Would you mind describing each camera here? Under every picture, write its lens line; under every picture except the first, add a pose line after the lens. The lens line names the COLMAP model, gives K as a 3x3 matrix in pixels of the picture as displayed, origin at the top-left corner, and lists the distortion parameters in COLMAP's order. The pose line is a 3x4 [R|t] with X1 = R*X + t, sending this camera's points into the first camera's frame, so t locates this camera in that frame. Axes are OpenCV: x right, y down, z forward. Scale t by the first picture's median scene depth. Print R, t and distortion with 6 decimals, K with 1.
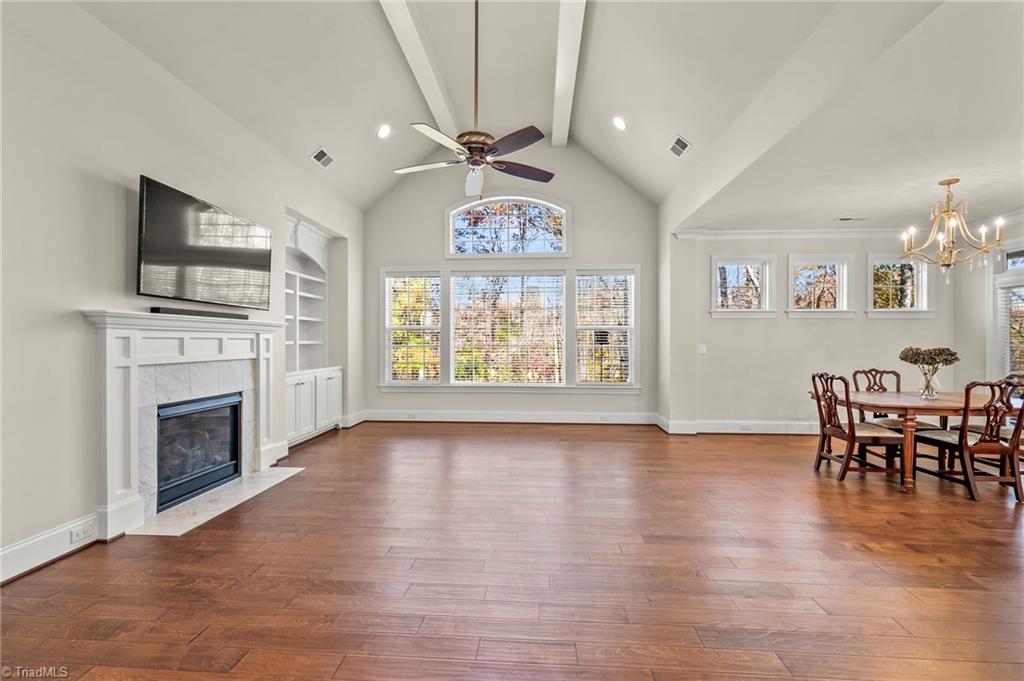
lens RADIAL K [[424.7, 0, 519.7], [0, 424.7, 346.9], [0, 0, 1]] dist [-0.002547, 0.000019]
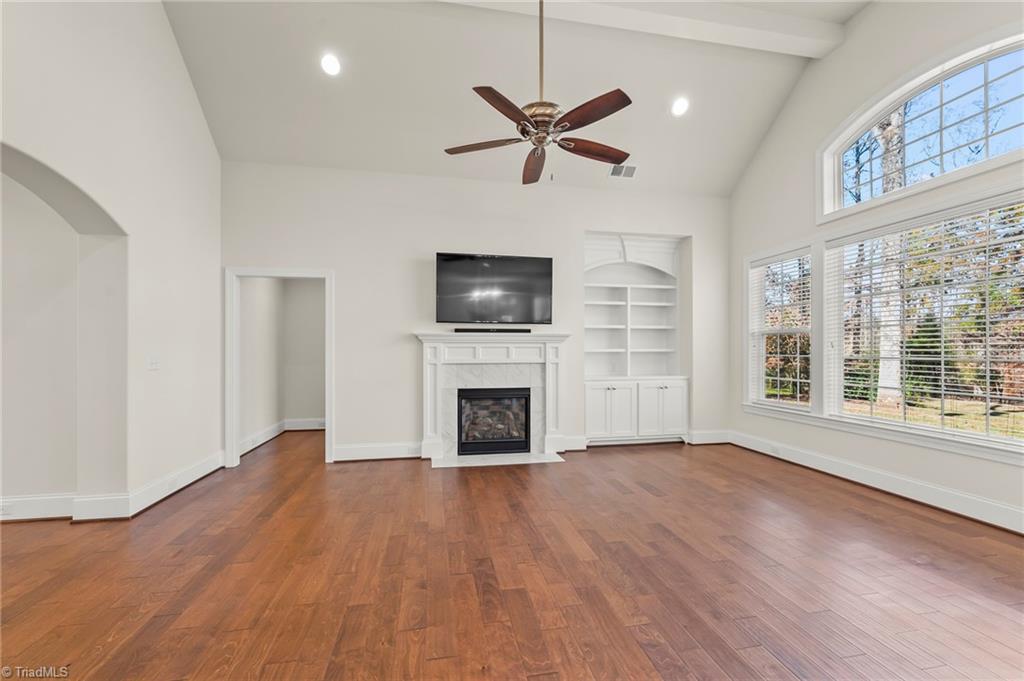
lens RADIAL K [[424.7, 0, 503.3], [0, 424.7, 348.8], [0, 0, 1]] dist [-0.002547, 0.000019]
pose [[0.231129, -0.004586, -0.972912, 0.576382], [-0.009460, 0.999931, -0.006961, -0.004697], [0.972877, 0.010813, 0.231069, 0.590504]]
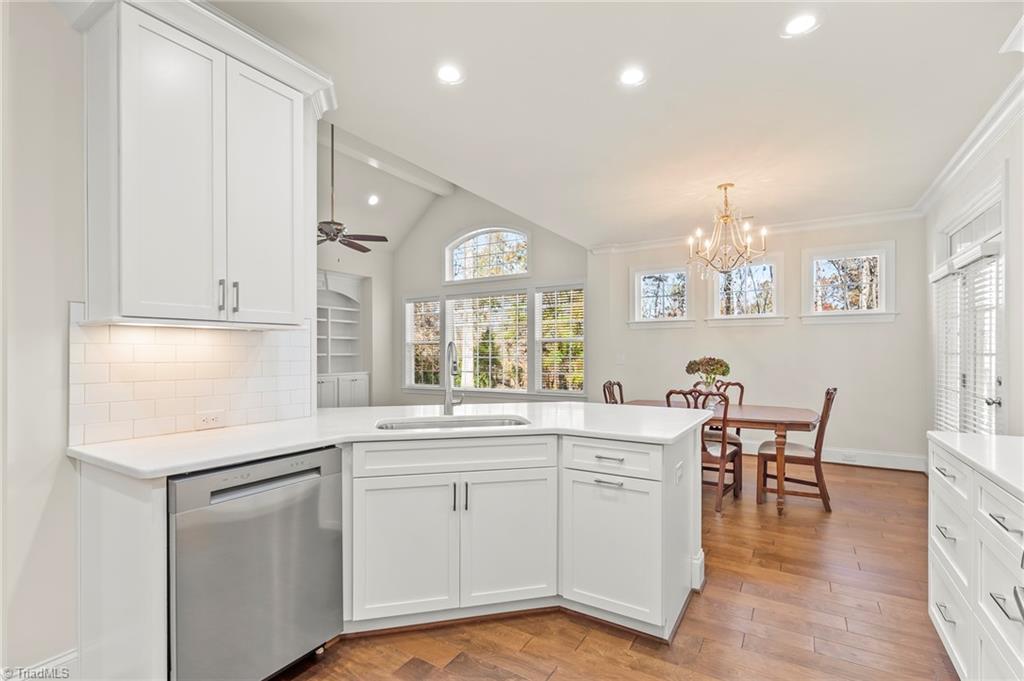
lens RADIAL K [[469.2, 0, 519.4], [0, 469.2, 359.2], [0, 0, 1]] dist [0.002052, 0.000481]
pose [[0.884937, 0.000965, -0.465710, 1.061228], [0.000169, 0.999997, 0.002395, 0.002920], [0.465711, -0.002198, 0.884934, -0.164636]]
